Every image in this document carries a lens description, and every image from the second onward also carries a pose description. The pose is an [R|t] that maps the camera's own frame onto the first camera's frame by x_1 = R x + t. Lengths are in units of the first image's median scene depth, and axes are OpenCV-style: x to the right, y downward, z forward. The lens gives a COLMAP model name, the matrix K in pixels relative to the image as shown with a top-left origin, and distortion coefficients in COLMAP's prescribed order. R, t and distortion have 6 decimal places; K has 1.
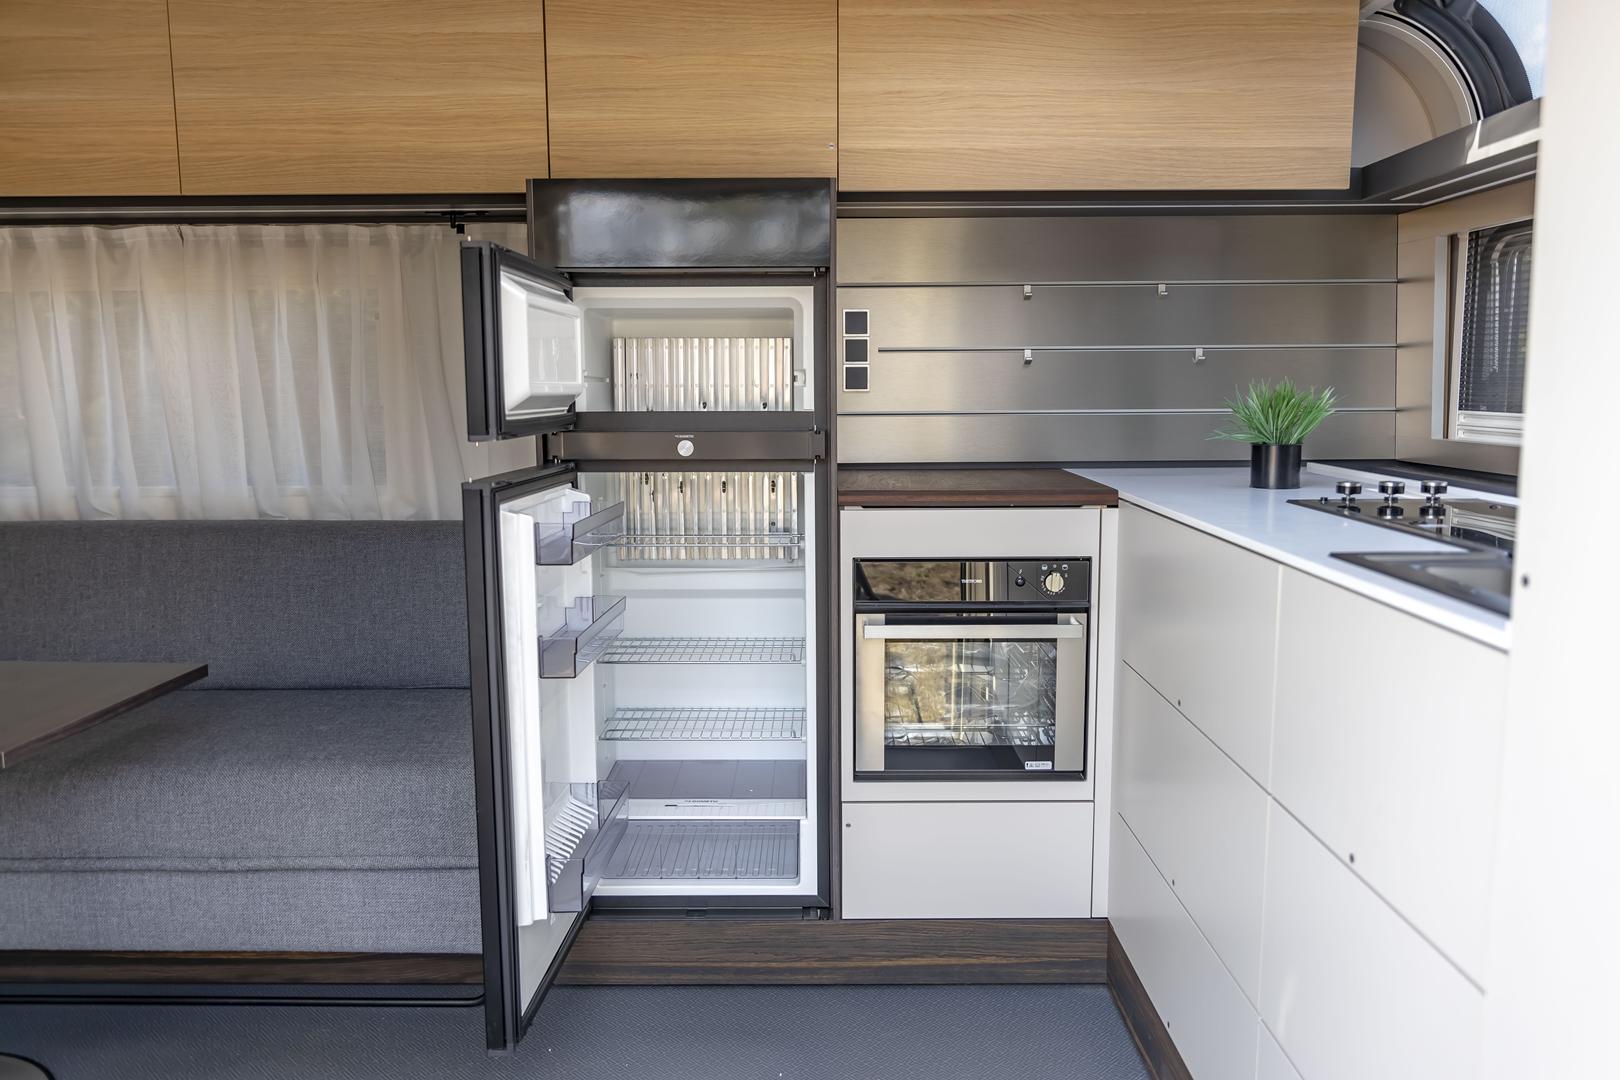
lens RADIAL K [[1219.7, 0, 810.0], [0, 1219.7, 540.0], [0, 0, 1]] dist [-0.000539, -0.004978]
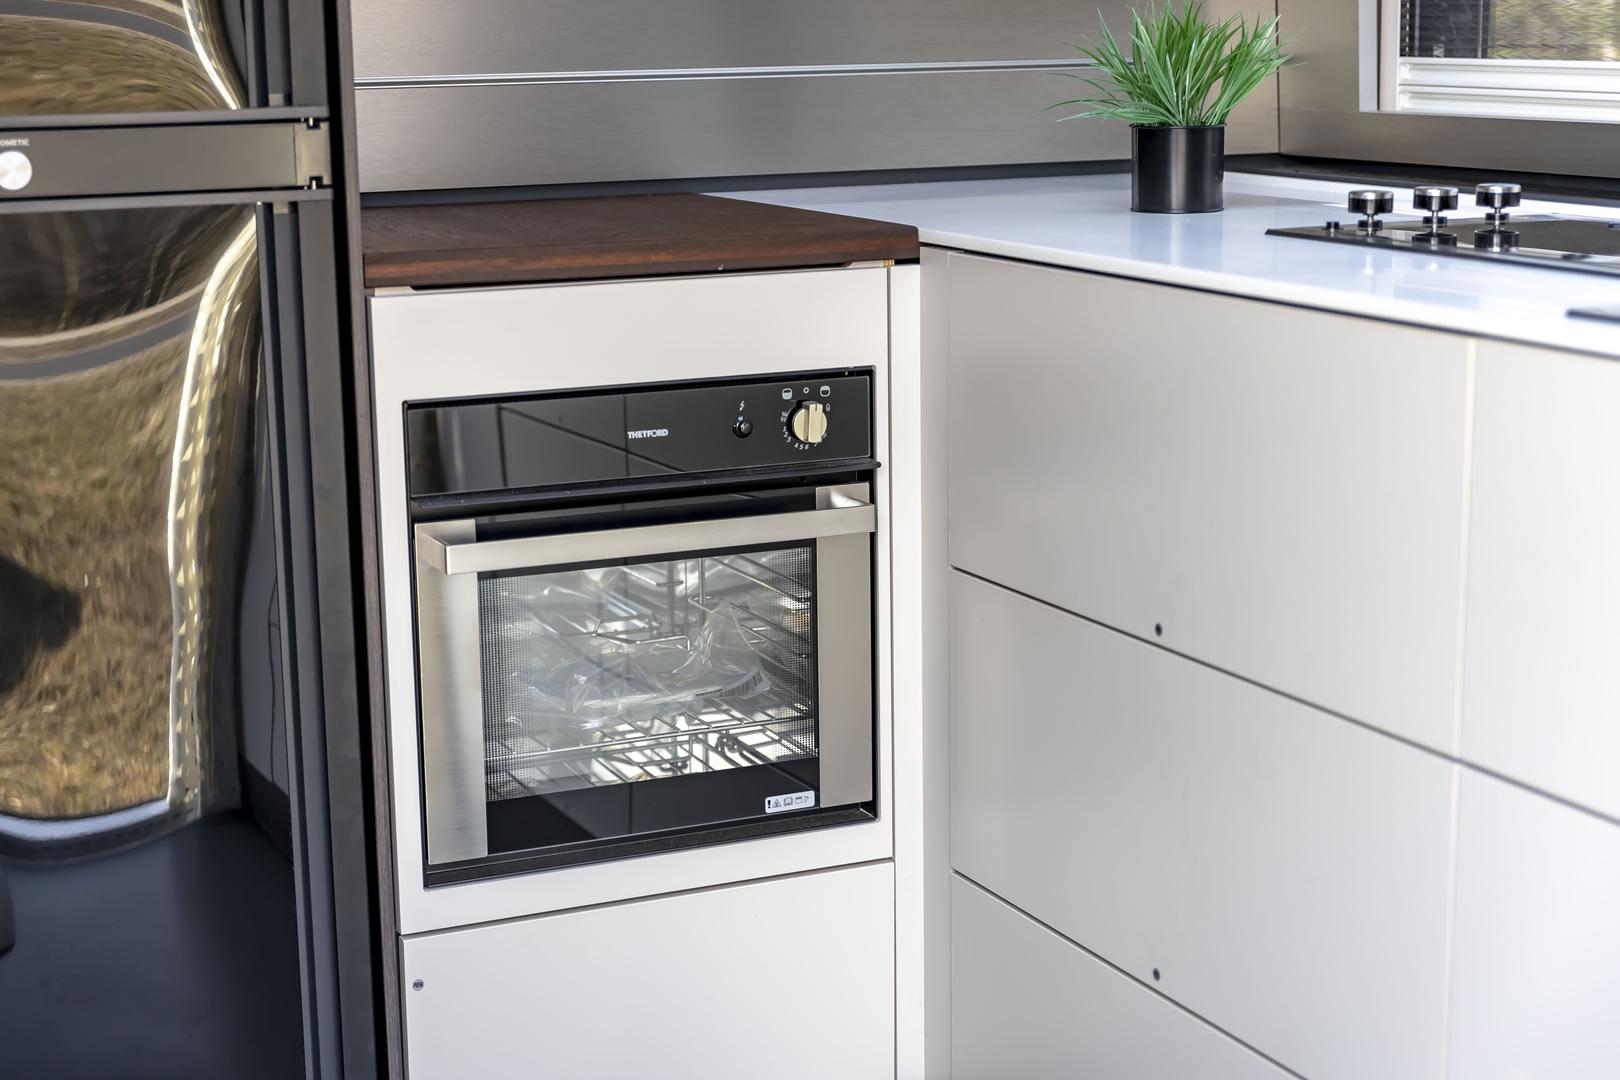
lens RADIAL K [[2739.4, 0, 810.0], [0, 2739.4, 540.0], [0, 0, 1]] dist [-0.004932, 0.009960]
pose [[0.903835, -0.088681, 0.418590, -0.255524], [0.063640, 0.995267, 0.073441, 0.000711], [-0.423122, -0.039739, 0.905201, 0.009208]]
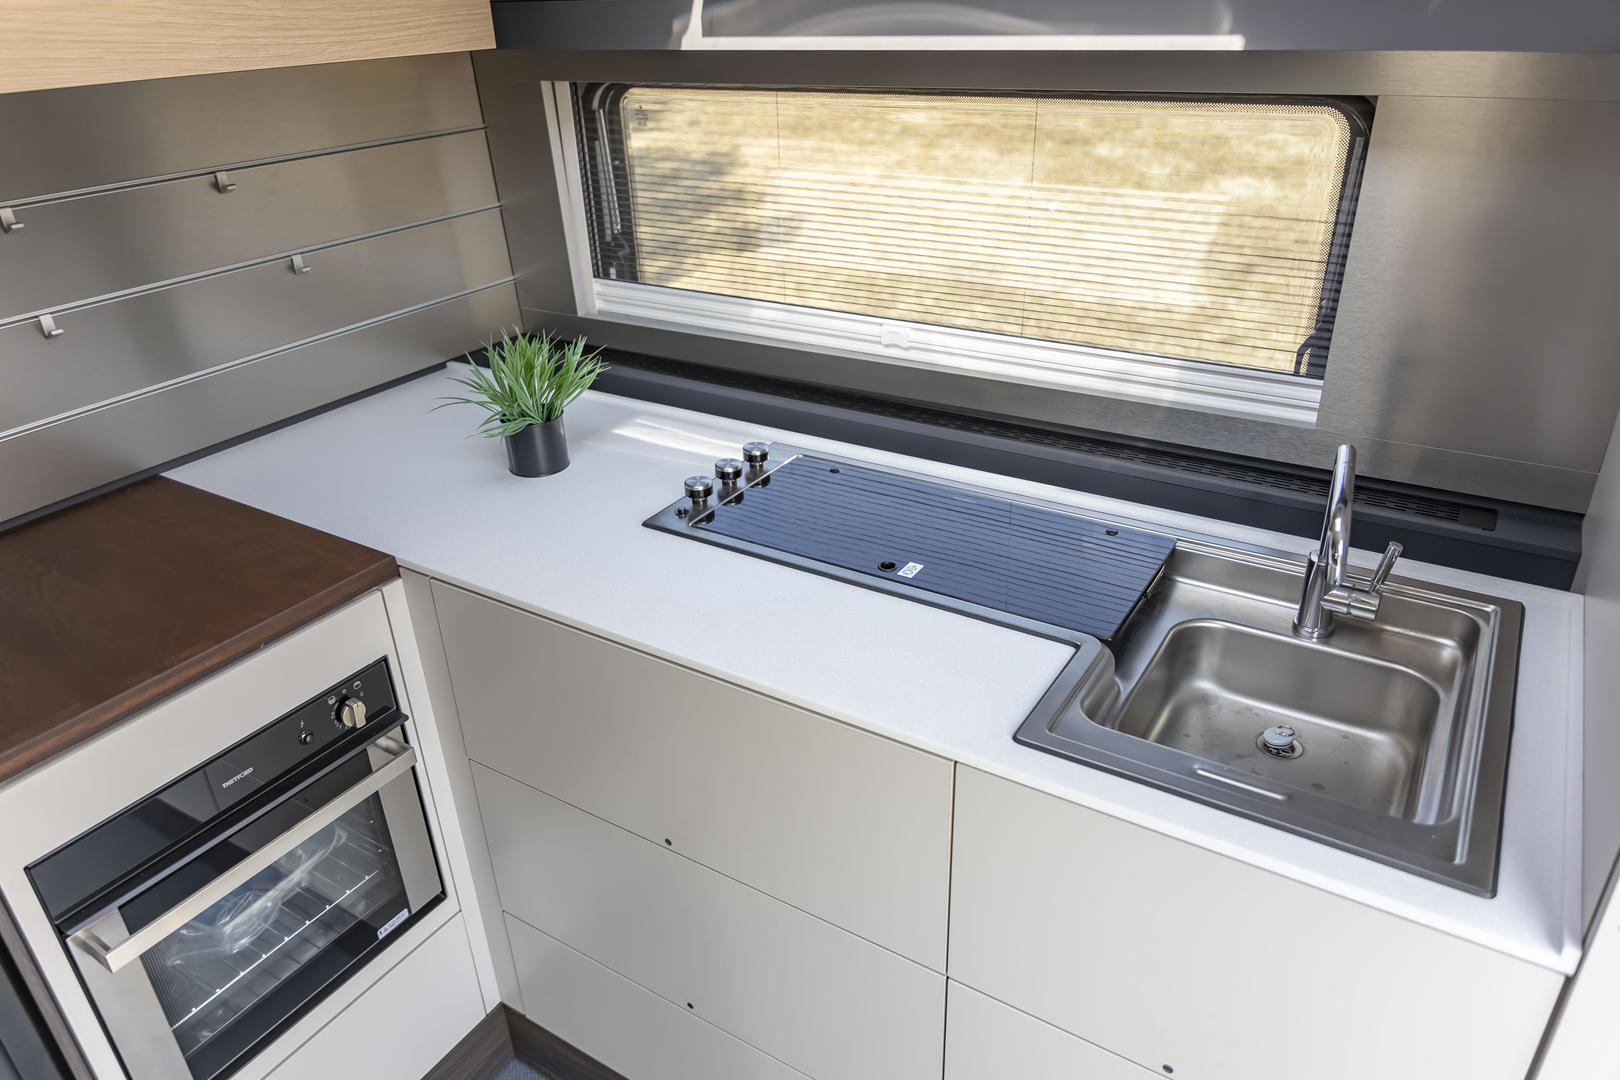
lens RADIAL K [[1092.1, 0, 810.0], [0, 1092.1, 540.0], [0, 0, 1]] dist [0.003640, 0.000743]
pose [[0.528508, -0.398578, 0.749543, -0.085005], [0.139300, 0.911678, 0.386574, -0.251205], [-0.837422, -0.099896, 0.537351, 0.453056]]
